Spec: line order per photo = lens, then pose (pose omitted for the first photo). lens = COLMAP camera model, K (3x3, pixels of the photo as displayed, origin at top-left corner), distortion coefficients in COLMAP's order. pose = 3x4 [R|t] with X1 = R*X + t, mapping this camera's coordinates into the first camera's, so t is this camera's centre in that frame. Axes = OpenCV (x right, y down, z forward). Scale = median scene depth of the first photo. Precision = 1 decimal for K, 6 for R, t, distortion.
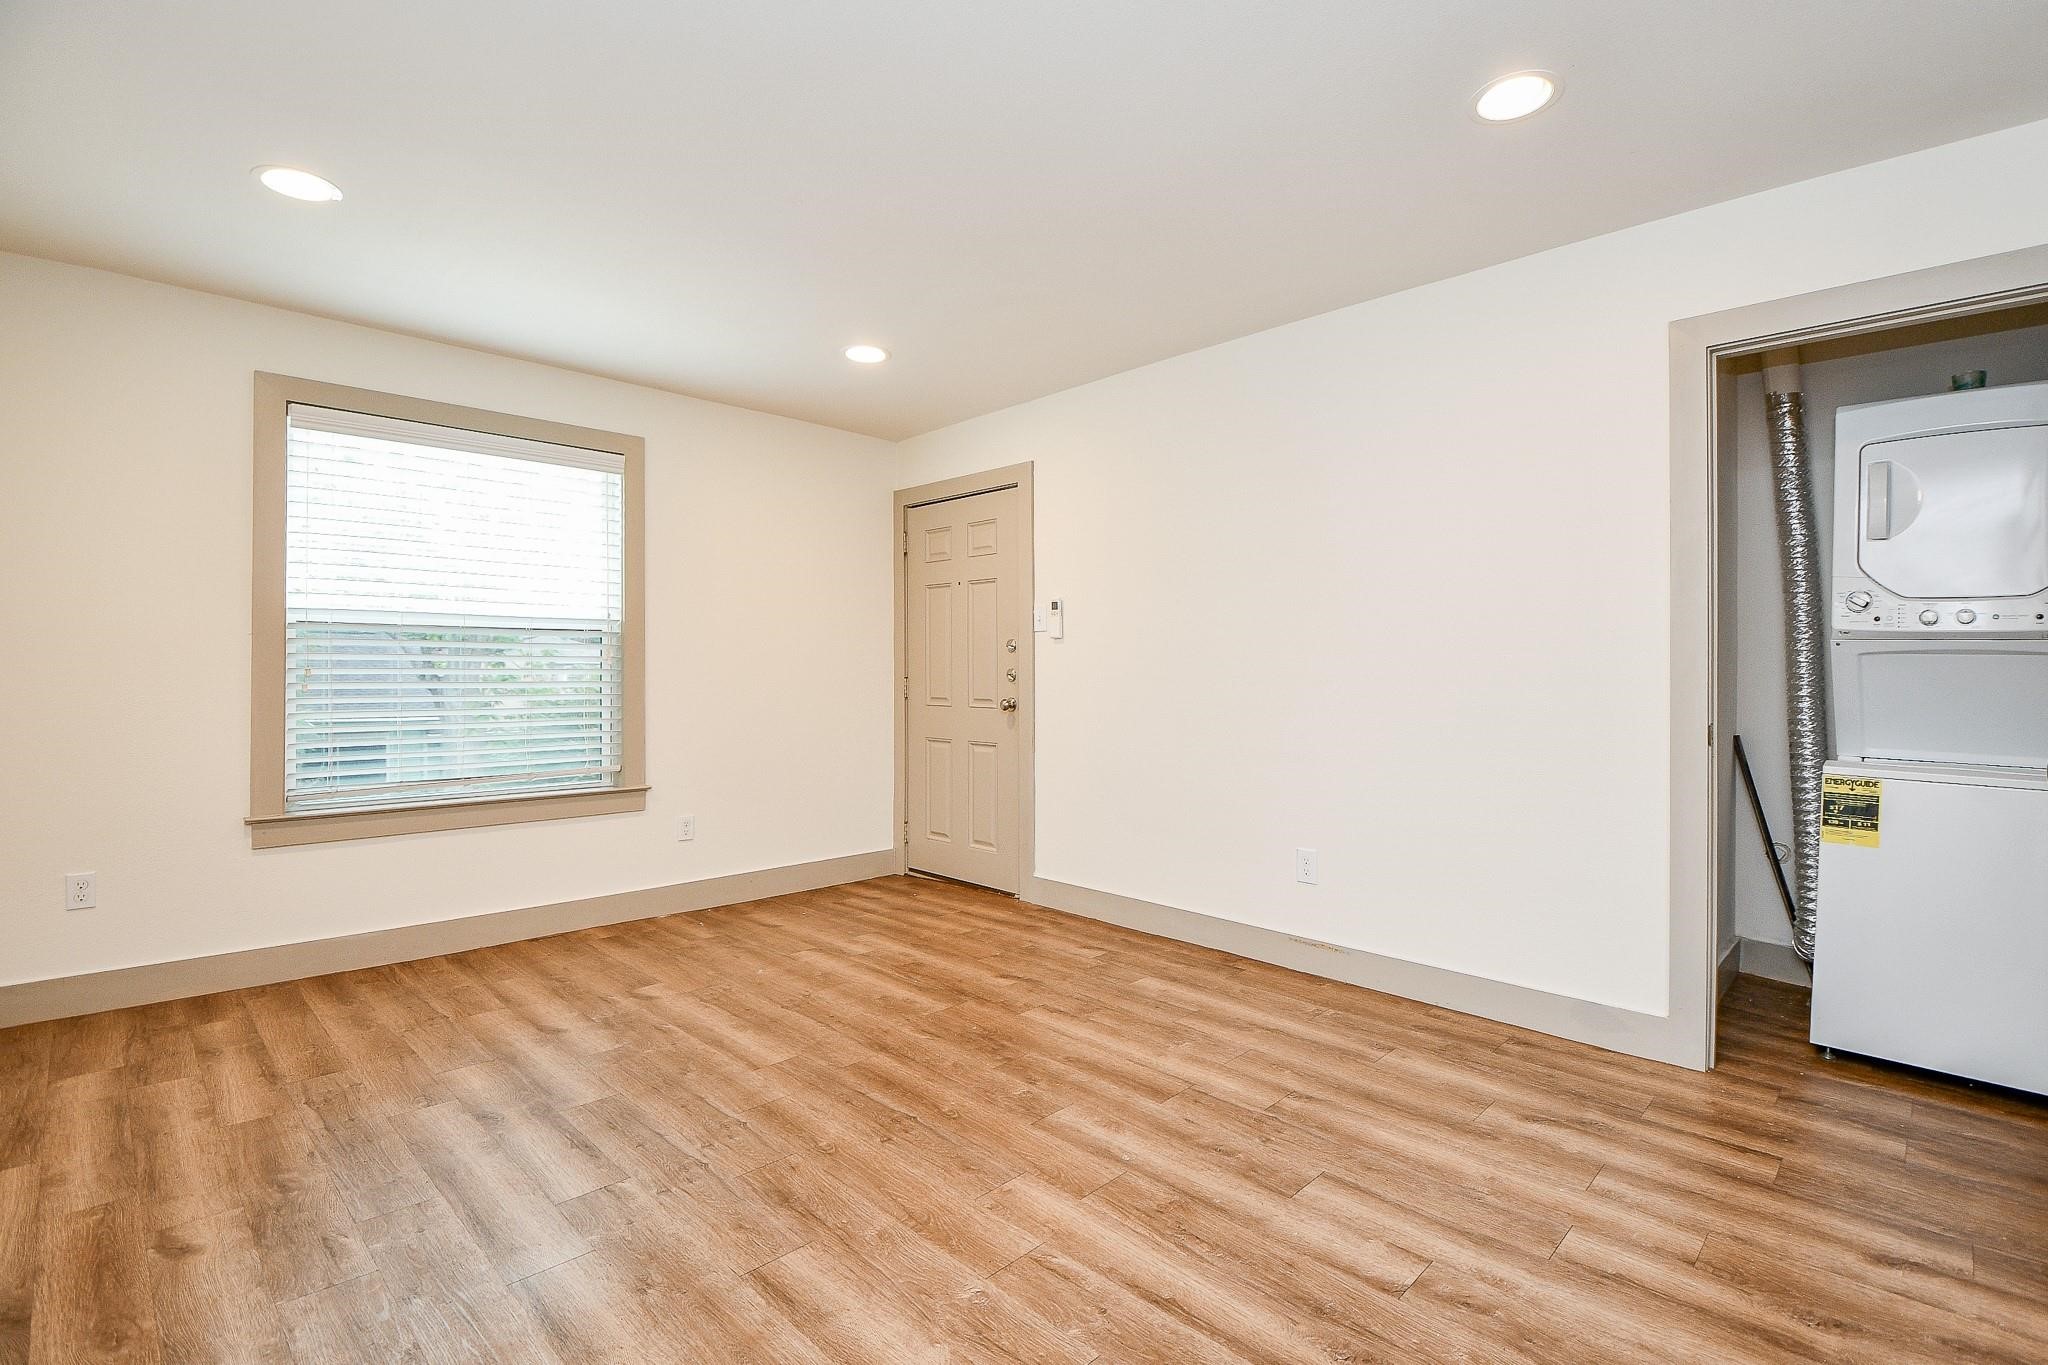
lens RADIAL K [[944.5, 0, 1066.0], [0, 944.5, 667.4], [0, 0, 1]] dist [0.018853, -0.028535]
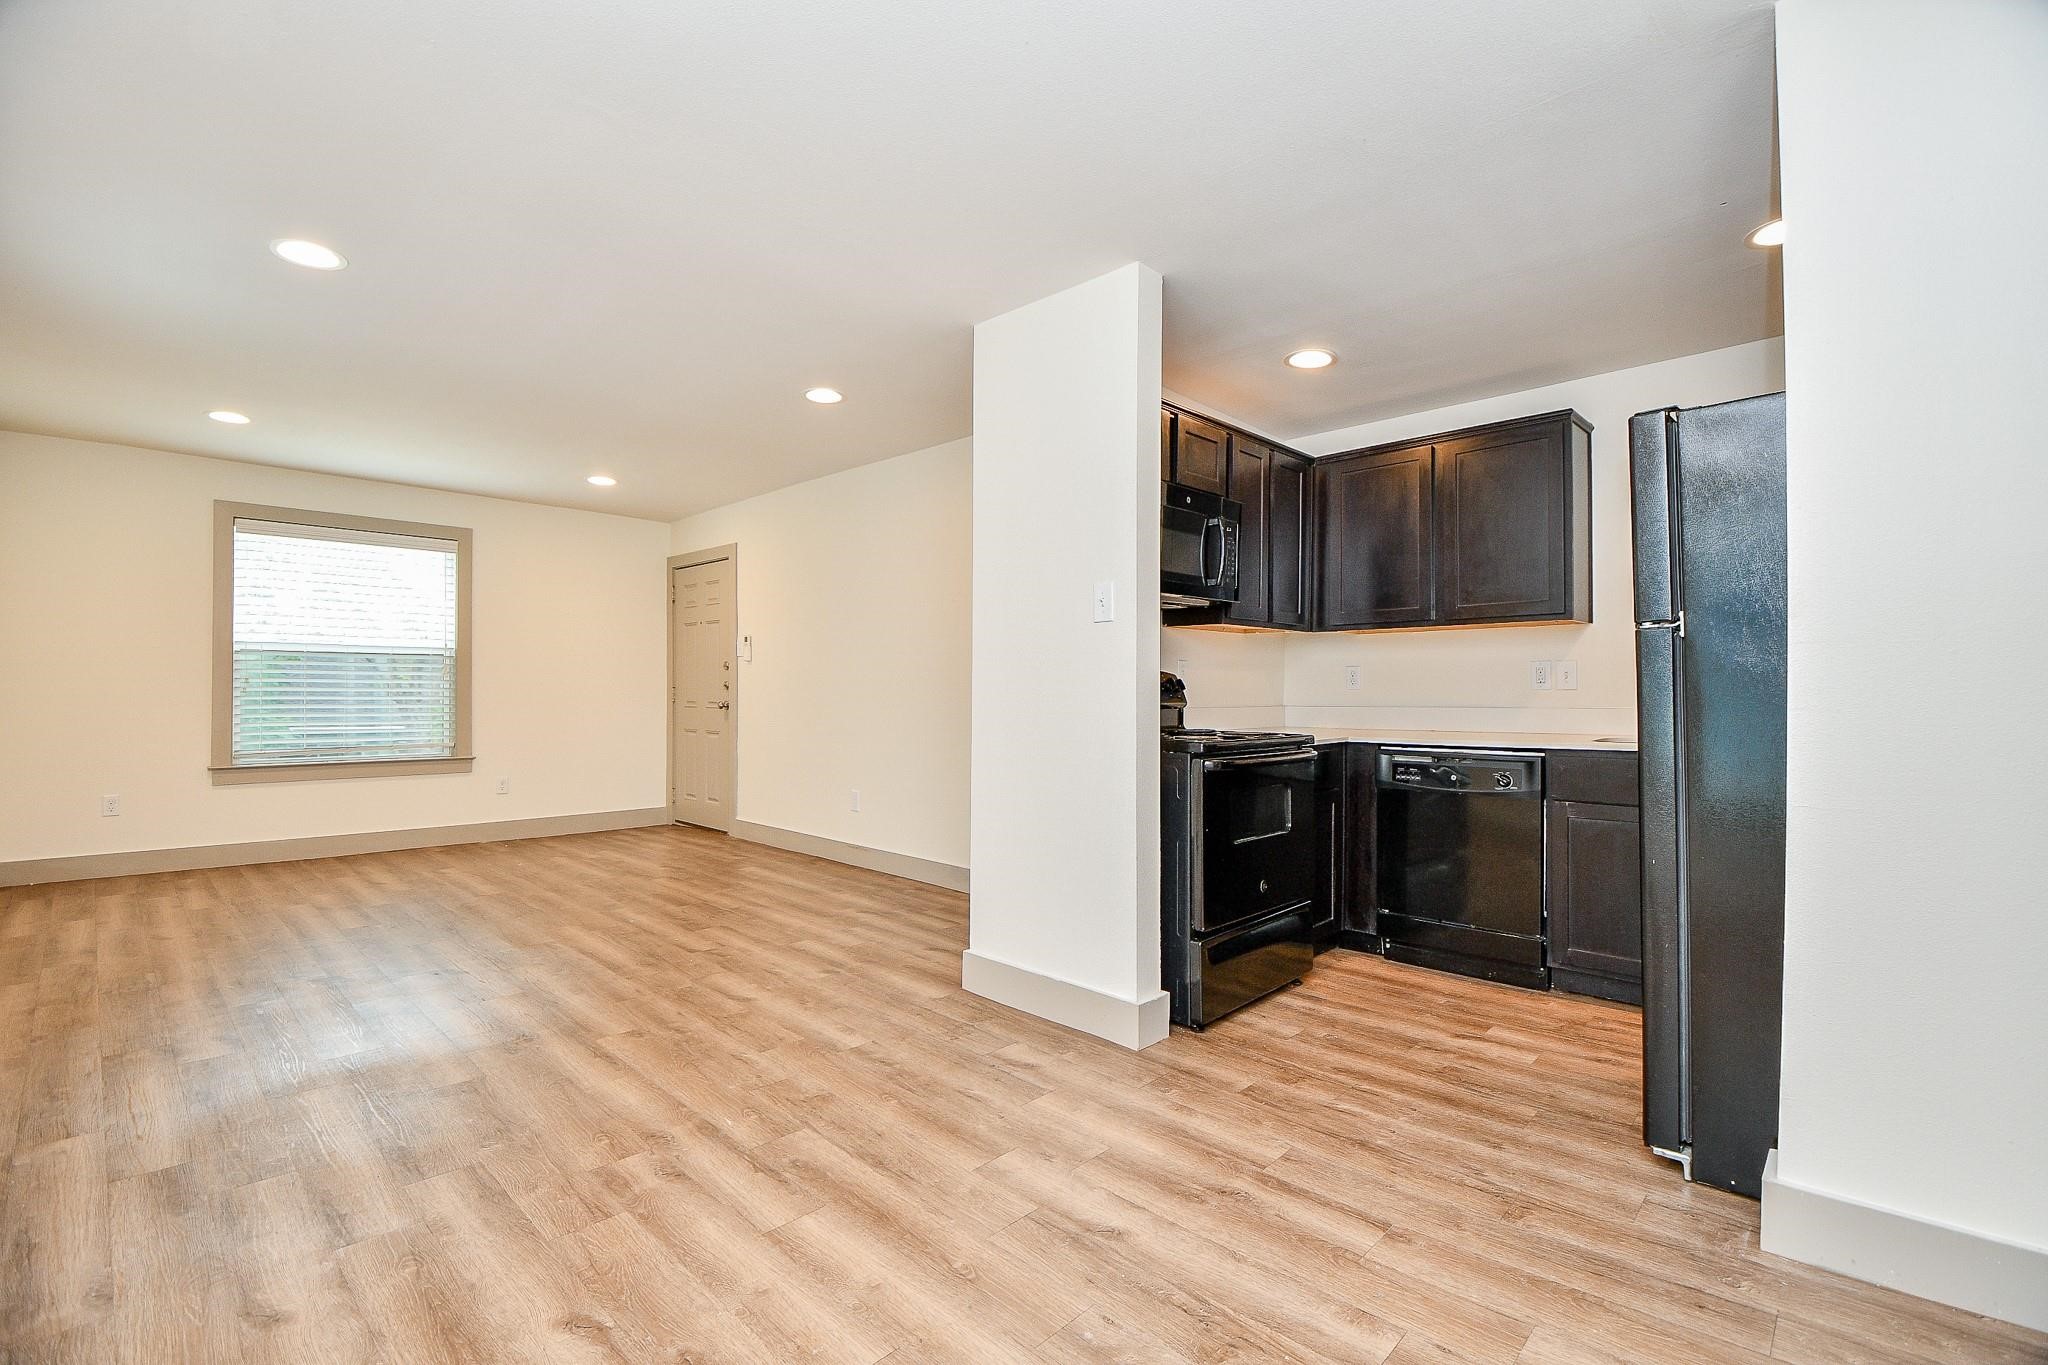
lens RADIAL K [[900.2, 0, 1033.6], [0, 900.2, 689.1], [0, 0, 1]] dist [0.018815, -0.030490]
pose [[0.999990, 0.003141, 0.003222, 0.708241], [-0.003152, 0.999989, 0.003365, 0.013074], [-0.003211, -0.003375, 0.999989, -0.713701]]
